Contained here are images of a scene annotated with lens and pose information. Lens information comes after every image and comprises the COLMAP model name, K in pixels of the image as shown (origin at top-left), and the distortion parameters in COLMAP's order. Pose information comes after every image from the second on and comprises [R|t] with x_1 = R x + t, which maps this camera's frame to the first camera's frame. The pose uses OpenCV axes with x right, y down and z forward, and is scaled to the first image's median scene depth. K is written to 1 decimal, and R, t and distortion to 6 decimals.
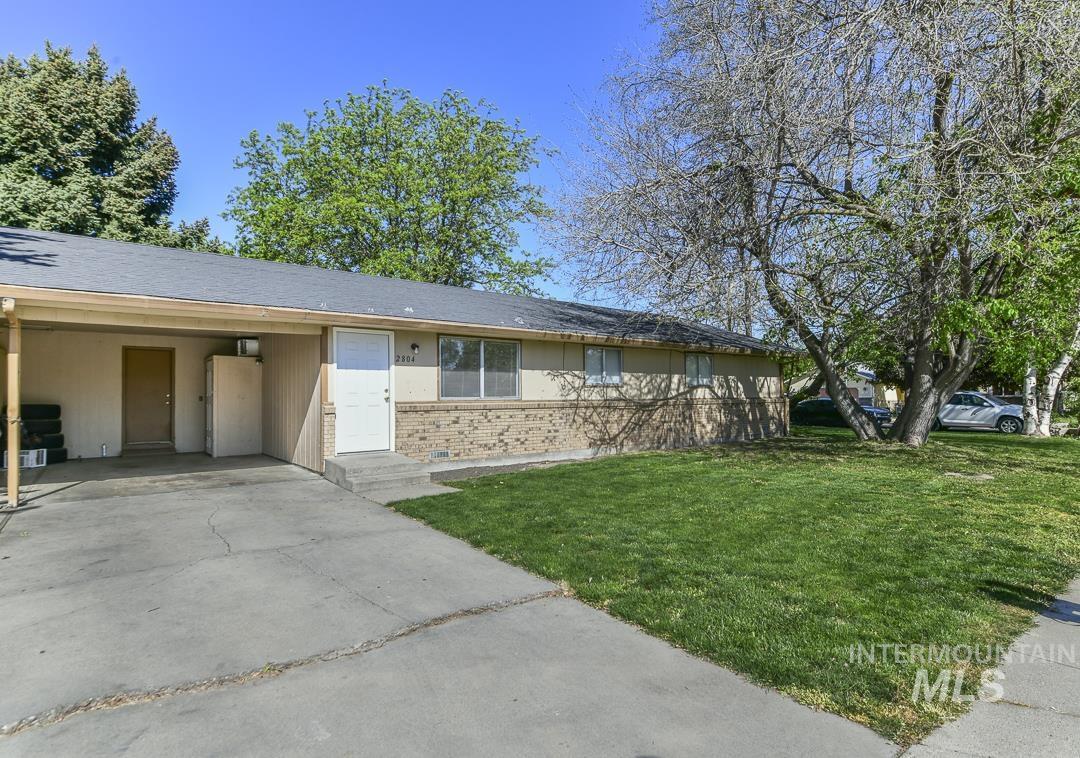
lens RADIAL K [[526.3, 0, 544.6], [0, 526.3, 387.0], [0, 0, 1]] dist [0.000677, -0.002815]
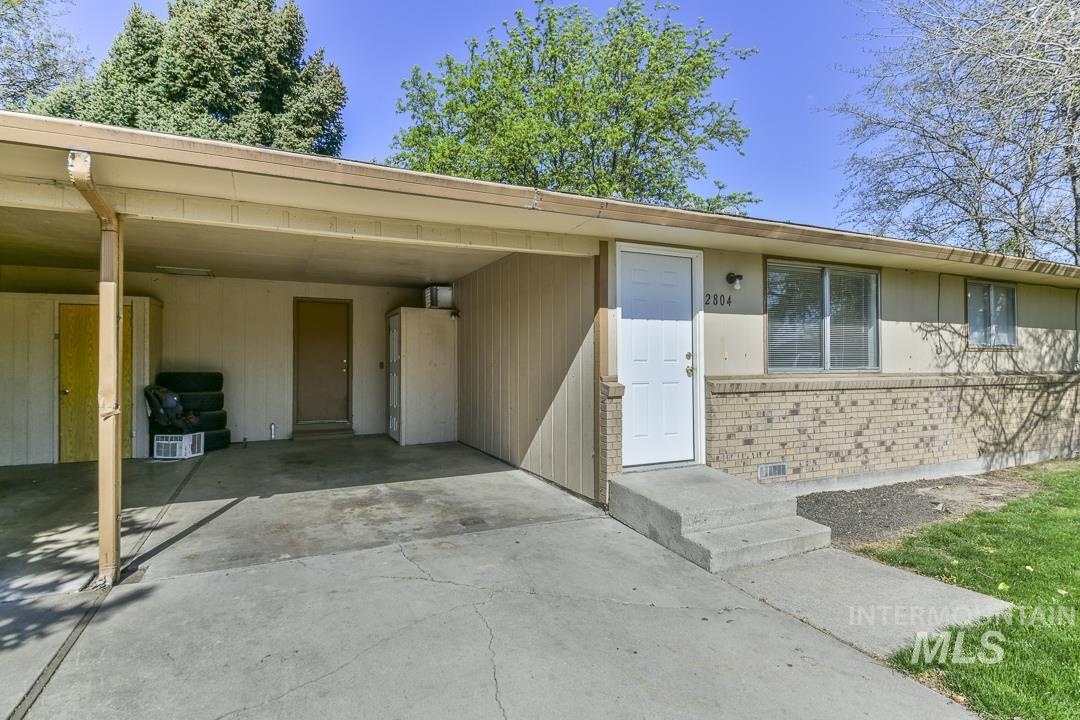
lens RADIAL K [[563.7, 0, 538.8], [0, 563.7, 350.9], [0, 0, 1]] dist [0.041021, -0.003070]
pose [[0.964674, 0.001972, -0.263439, -0.224343], [-0.002622, 0.999994, -0.002113, 0.002246], [0.263434, 0.002729, 0.964674, 0.276790]]
